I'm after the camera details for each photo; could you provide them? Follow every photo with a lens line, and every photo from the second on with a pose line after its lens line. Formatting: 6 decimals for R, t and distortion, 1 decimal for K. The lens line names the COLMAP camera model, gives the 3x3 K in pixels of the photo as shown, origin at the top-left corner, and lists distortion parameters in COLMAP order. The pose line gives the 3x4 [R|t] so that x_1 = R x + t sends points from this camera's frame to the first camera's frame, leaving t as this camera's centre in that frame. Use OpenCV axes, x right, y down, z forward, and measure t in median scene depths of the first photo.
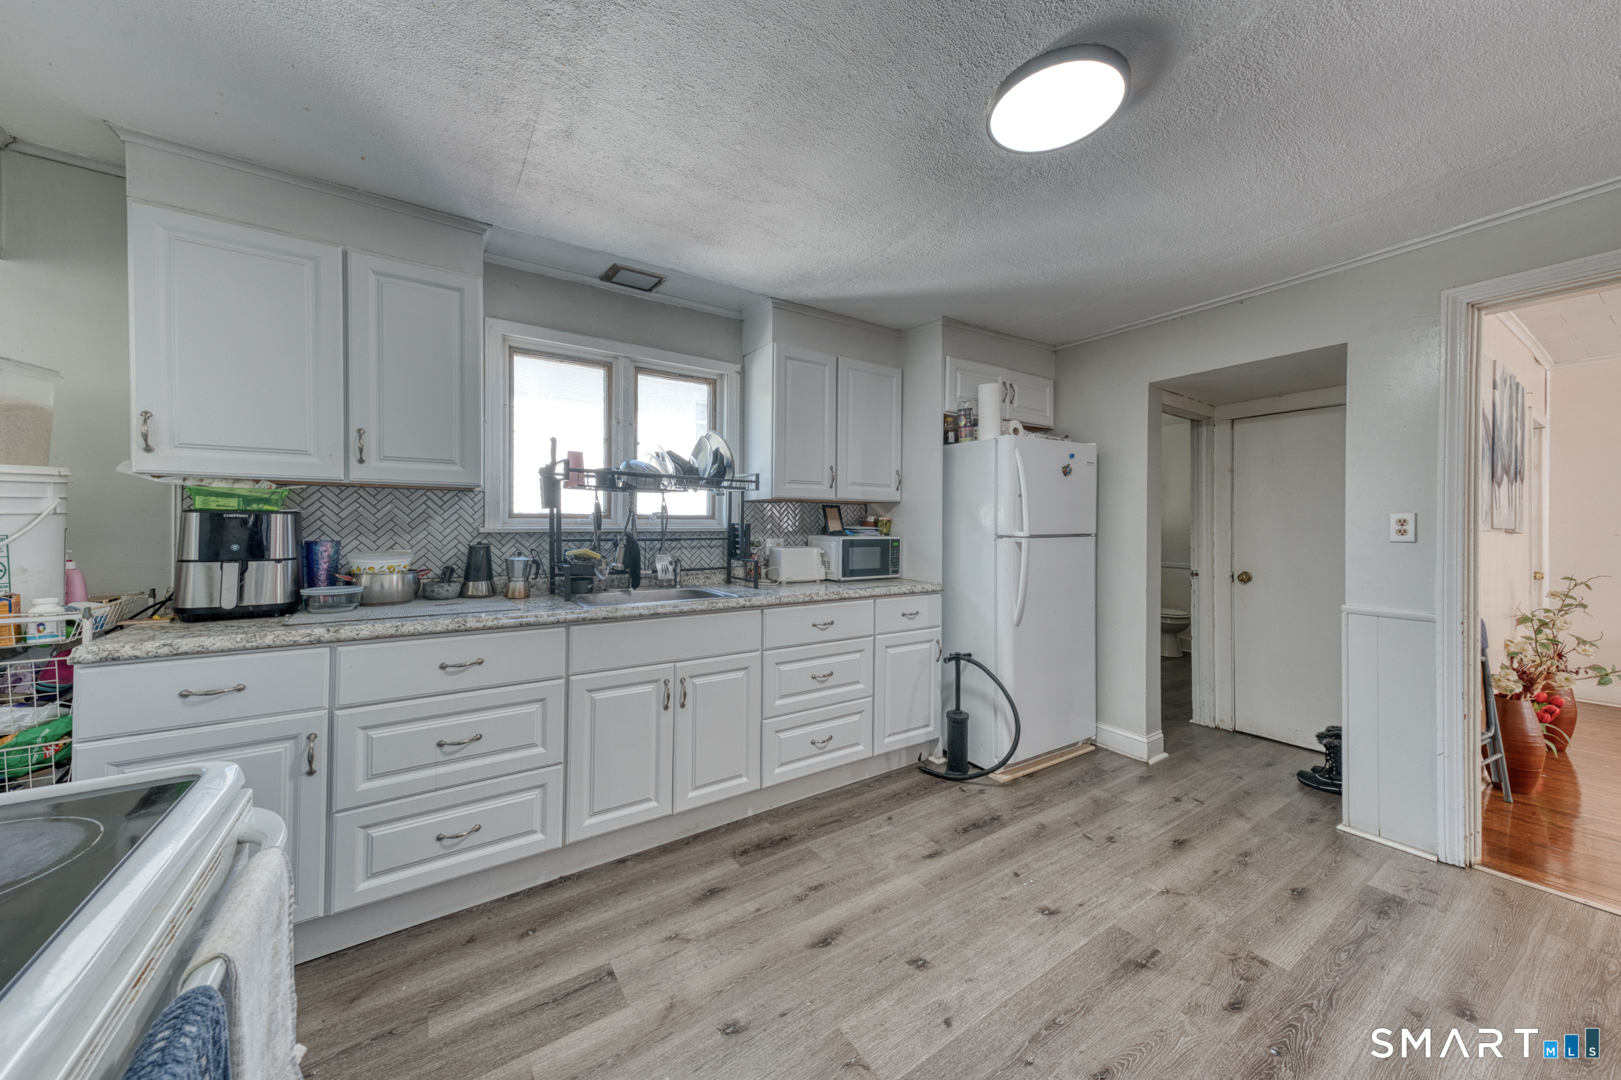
lens RADIAL K [[571.9, 0, 805.8], [0, 571.9, 528.3], [0, 0, 1]] dist [0.014333, -0.000231]
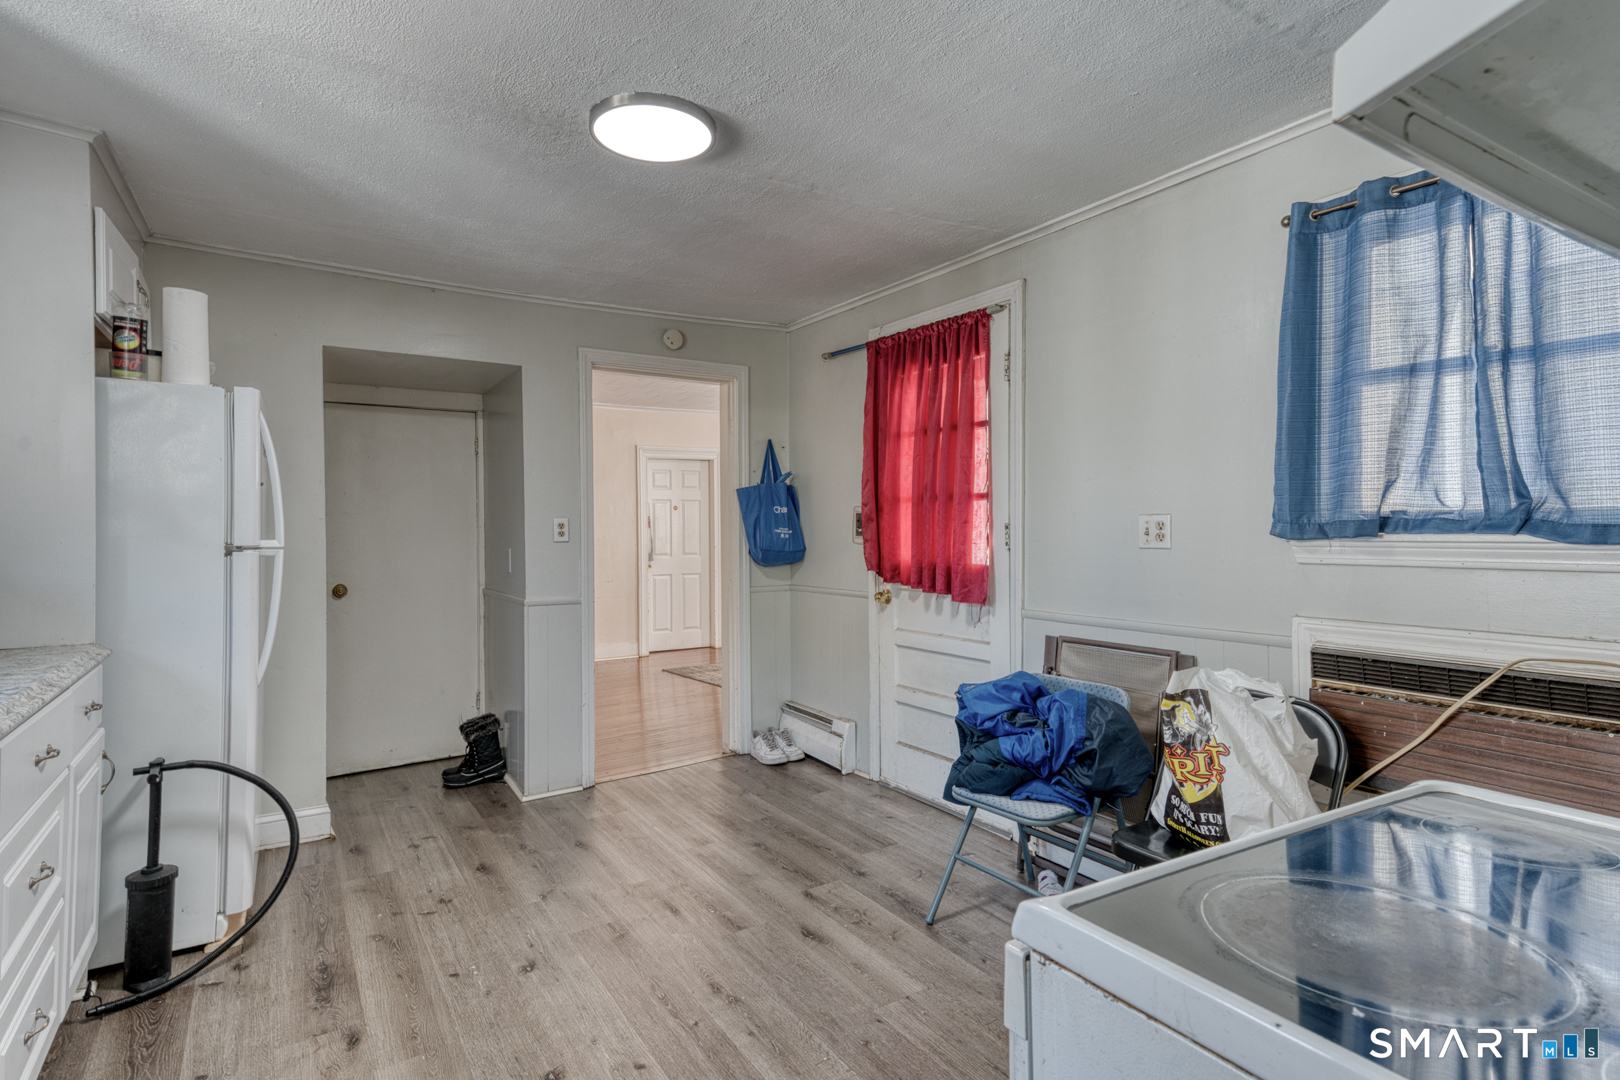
lens RADIAL K [[819.4, 0, 813.4], [0, 819.4, 531.9], [0, 0, 1]] dist [0.042505, 0.000820]
pose [[0.002426, -0.007193, 0.999971, -0.624834], [0.011879, 0.999904, 0.007164, -0.003460], [-0.999927, 0.011861, 0.002511, 0.409432]]
